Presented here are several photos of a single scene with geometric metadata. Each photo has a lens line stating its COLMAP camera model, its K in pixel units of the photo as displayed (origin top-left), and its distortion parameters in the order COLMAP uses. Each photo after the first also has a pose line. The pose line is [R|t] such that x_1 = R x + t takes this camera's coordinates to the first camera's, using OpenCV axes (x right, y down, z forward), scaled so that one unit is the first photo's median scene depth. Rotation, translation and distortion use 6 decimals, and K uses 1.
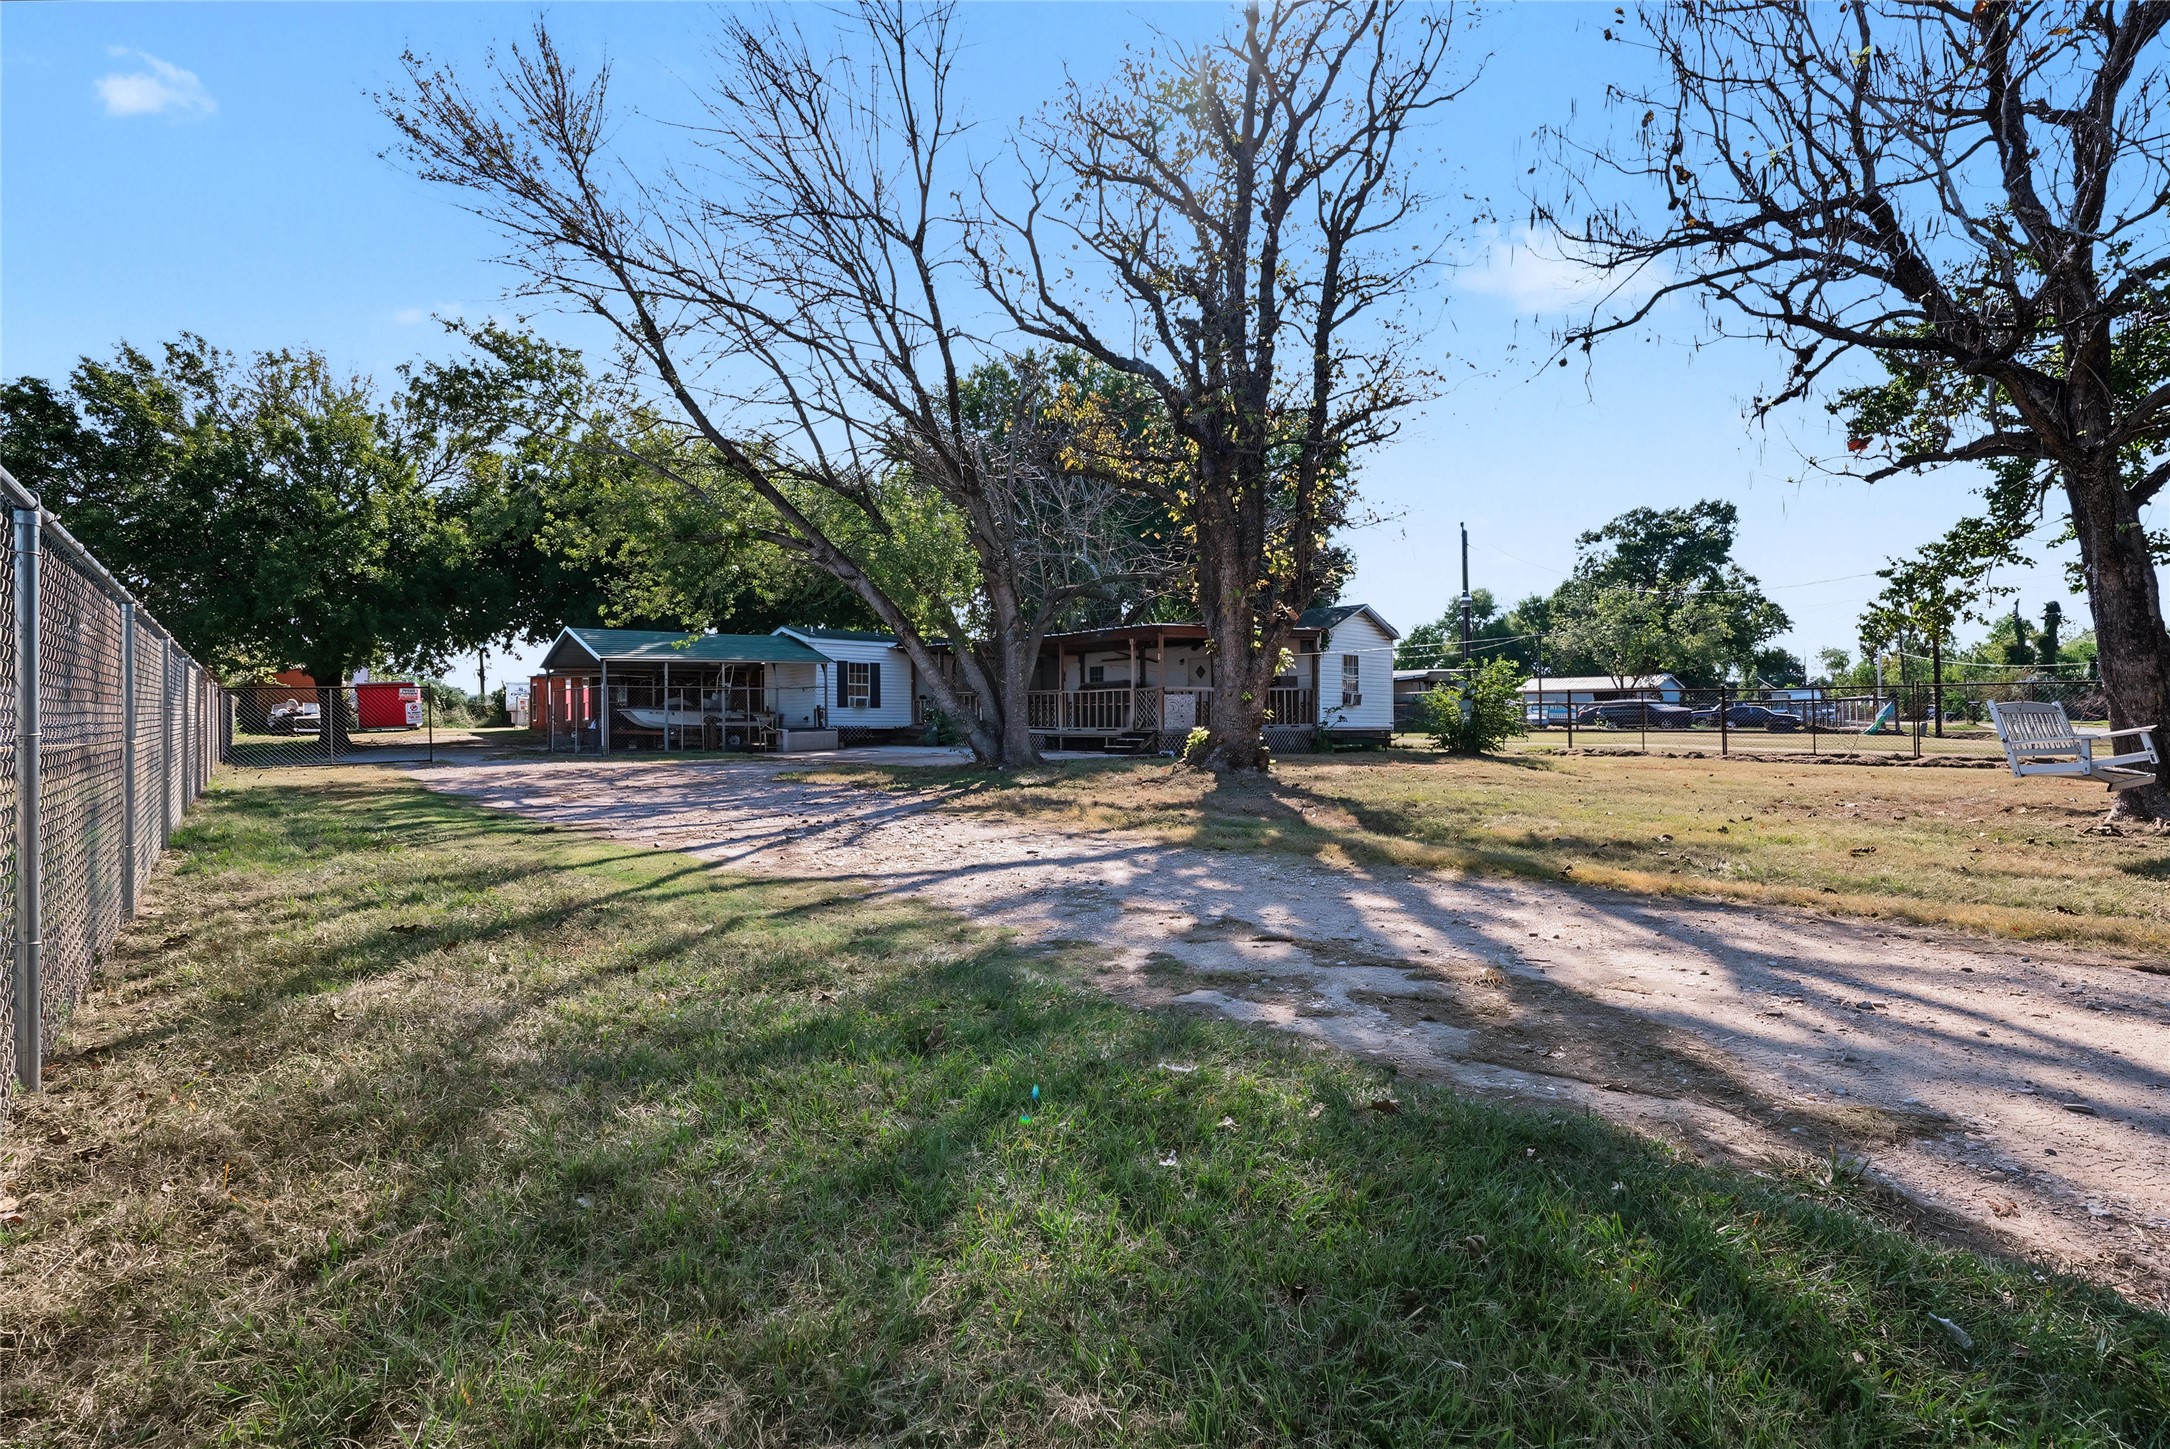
lens RADIAL K [[990.2, 0, 1092.6], [0, 990.2, 718.3], [0, 0, 1]] dist [-0.007534, 0.000455]
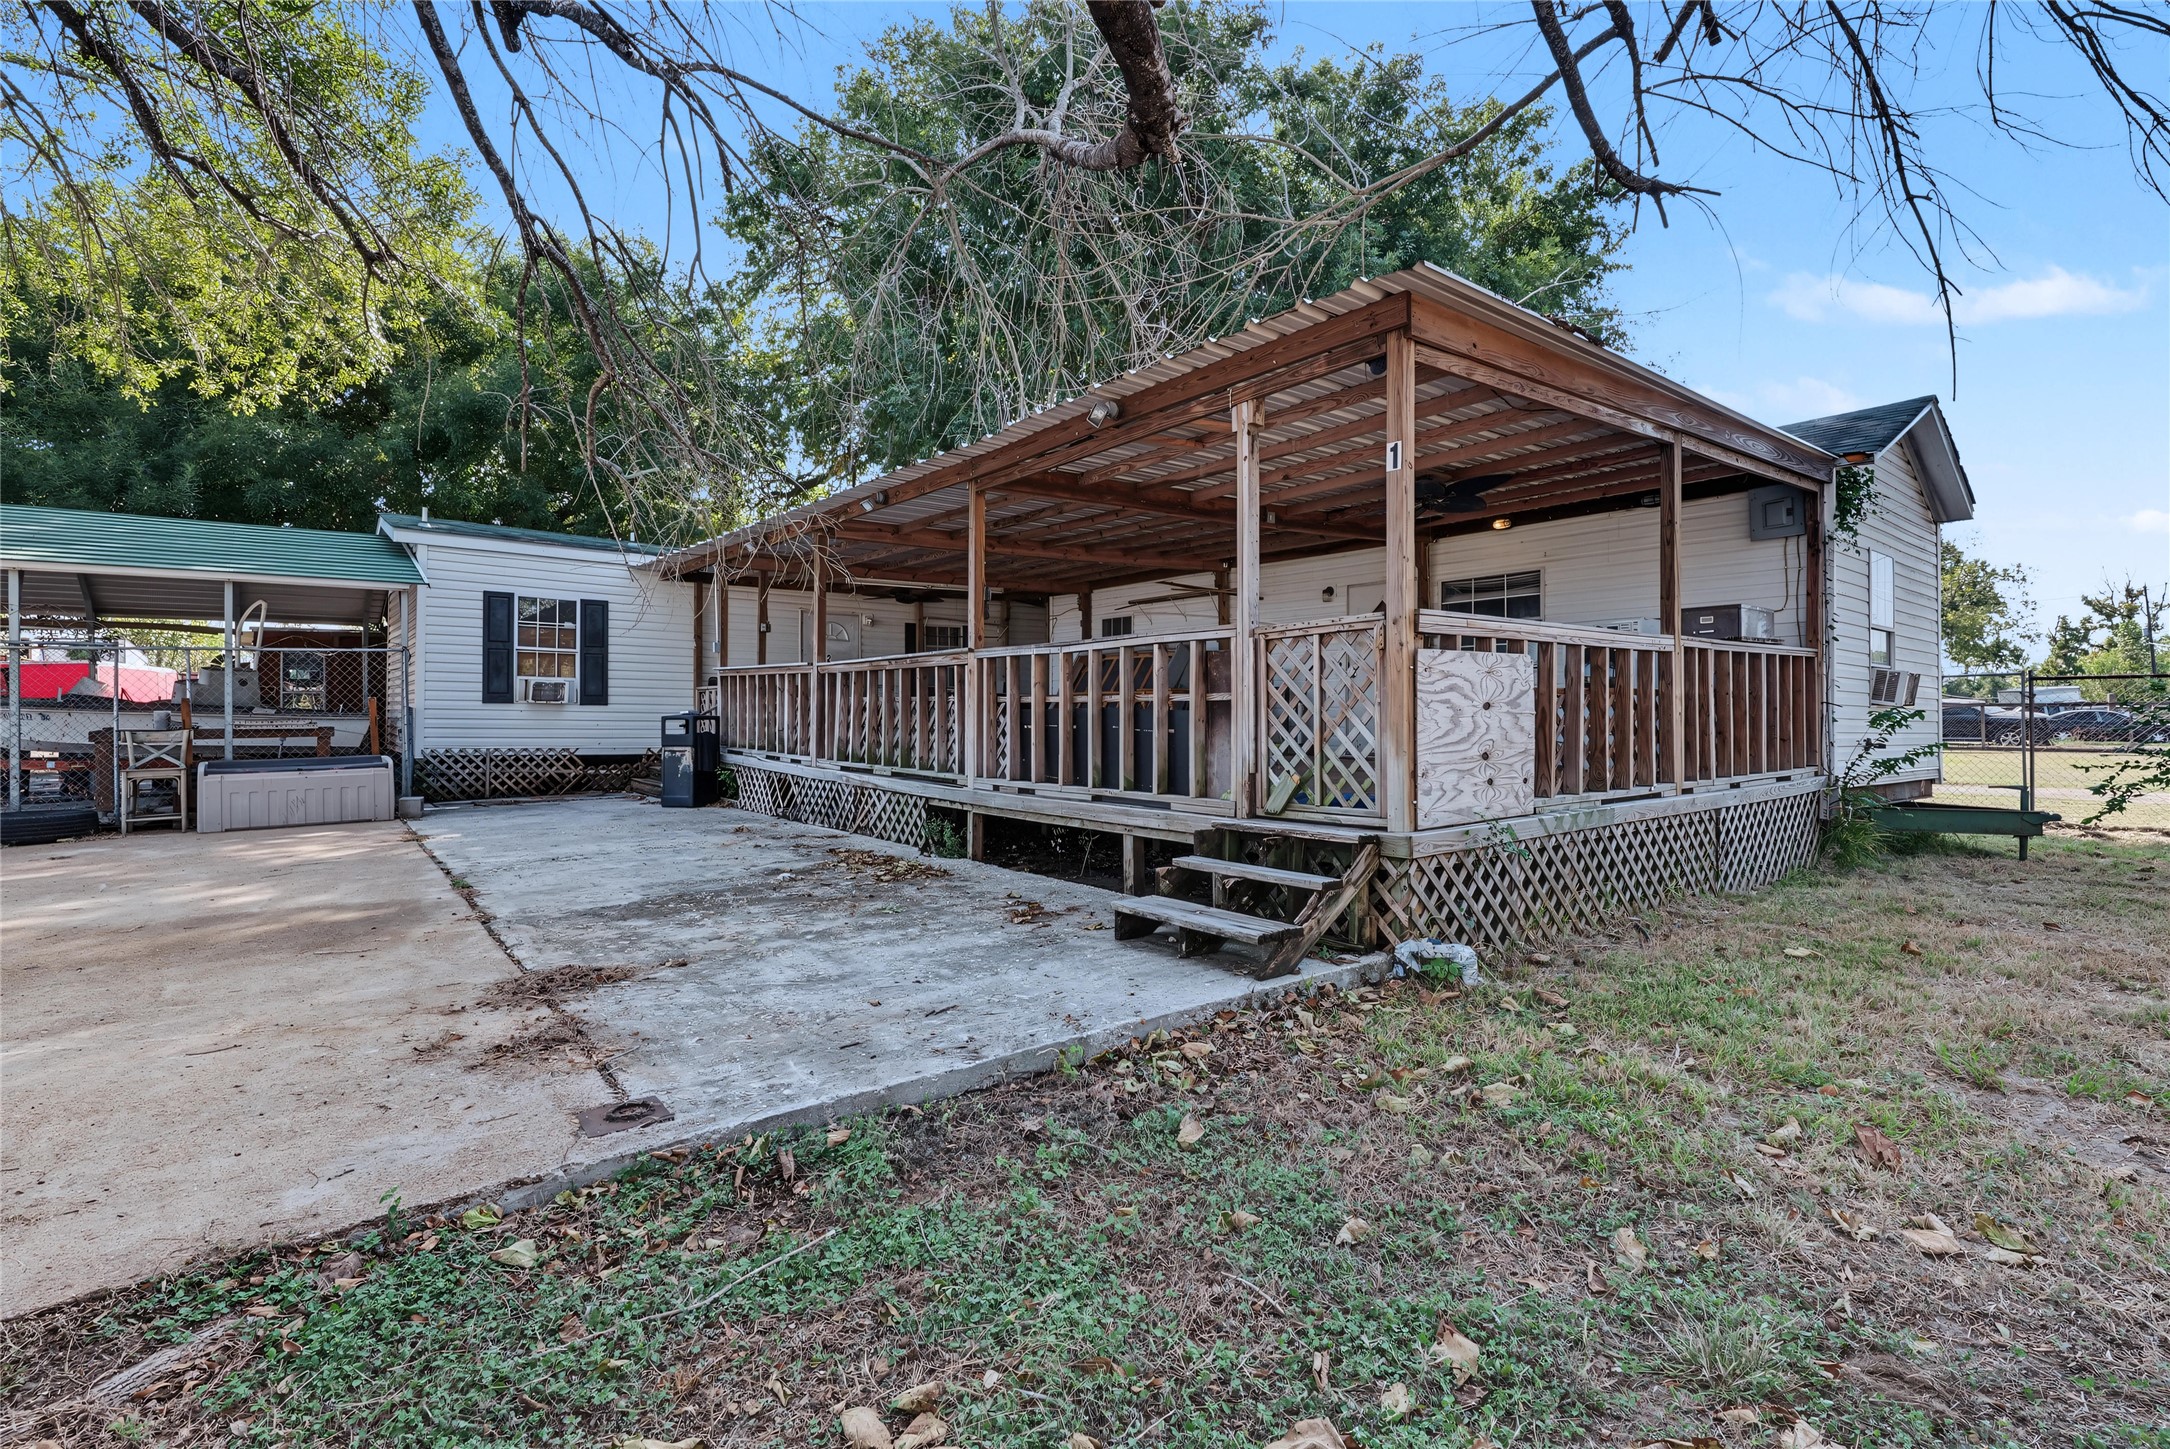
lens RADIAL K [[990.2, 0, 1092.6], [0, 990.2, 718.3], [0, 0, 1]] dist [-0.007534, 0.000455]
pose [[0.999289, 0.006405, -0.037156, 0.011316], [-0.006214, 0.999967, 0.005262, -0.008519], [0.037189, -0.005028, 0.999296, 0.597588]]
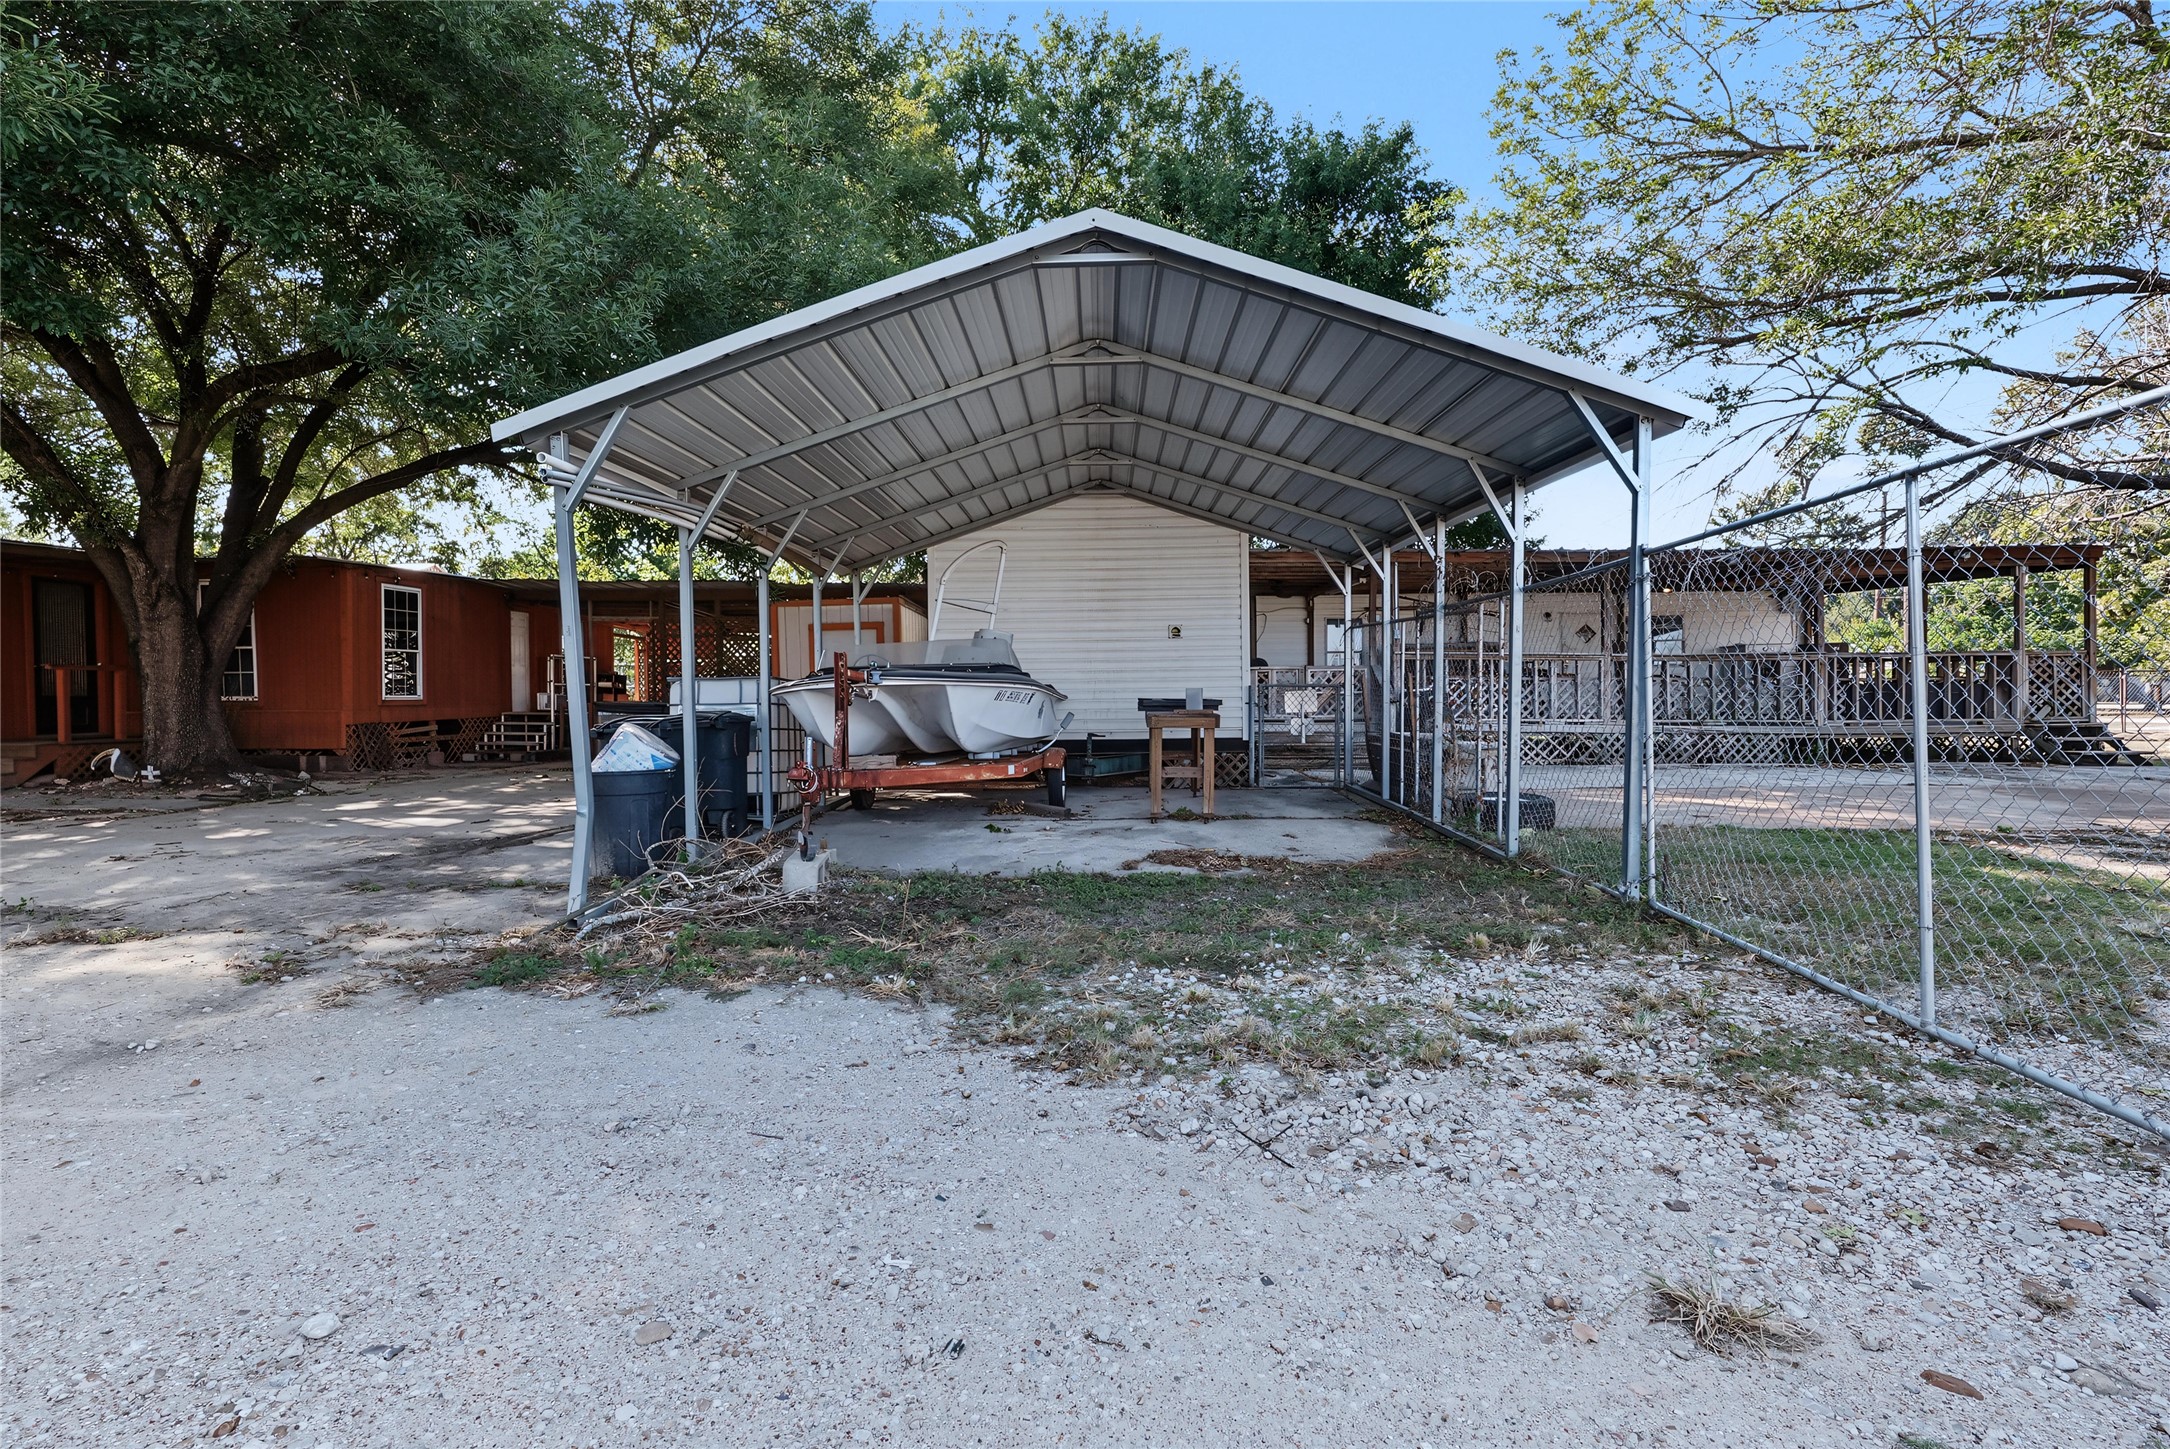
lens RADIAL K [[988.8, 0, 1078.2], [0, 988.8, 715.7], [0, 0, 1]] dist [-0.008409, 0.000208]
pose [[0.685857, -0.015189, 0.727578, -0.587590], [0.006225, 0.999868, 0.015006, -0.003651], [-0.727710, -0.005763, 0.685861, 0.776336]]
